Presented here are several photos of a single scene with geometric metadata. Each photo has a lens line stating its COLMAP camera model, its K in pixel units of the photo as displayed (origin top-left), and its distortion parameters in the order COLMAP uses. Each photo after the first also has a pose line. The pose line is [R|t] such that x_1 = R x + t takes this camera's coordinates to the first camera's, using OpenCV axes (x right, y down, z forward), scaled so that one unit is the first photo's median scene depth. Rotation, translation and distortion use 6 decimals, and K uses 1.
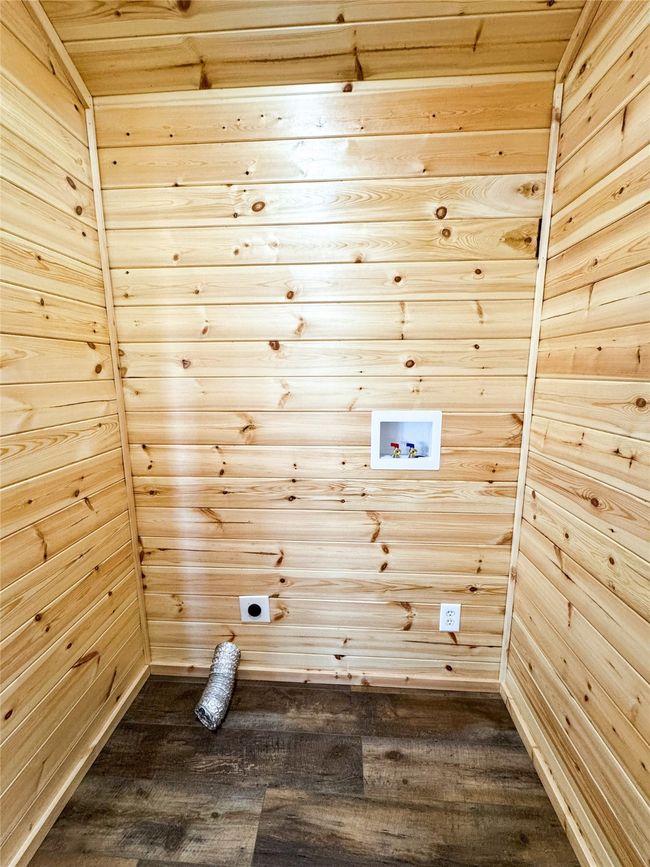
lens RADIAL K [[350.7, 0, 324.9], [0, 350.7, 433.1], [0, 0, 1]] dist [-0.002119, 0.000513]
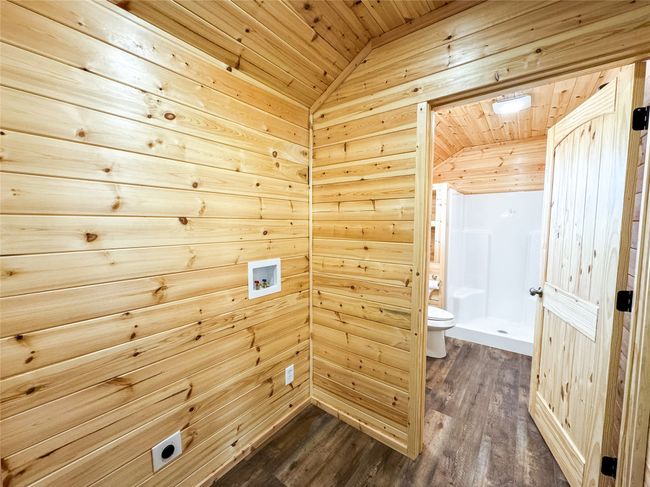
lens RADIAL K [[262.9, 0, 330.4], [0, 262.9, 243.5], [0, 0, 1]] dist [-0.002119, 0.000513]
pose [[0.549584, -0.055521, 0.833591, -0.656548], [0.136792, 0.990304, -0.024228, -0.069605], [-0.824163, 0.127343, 0.551850, 0.028830]]
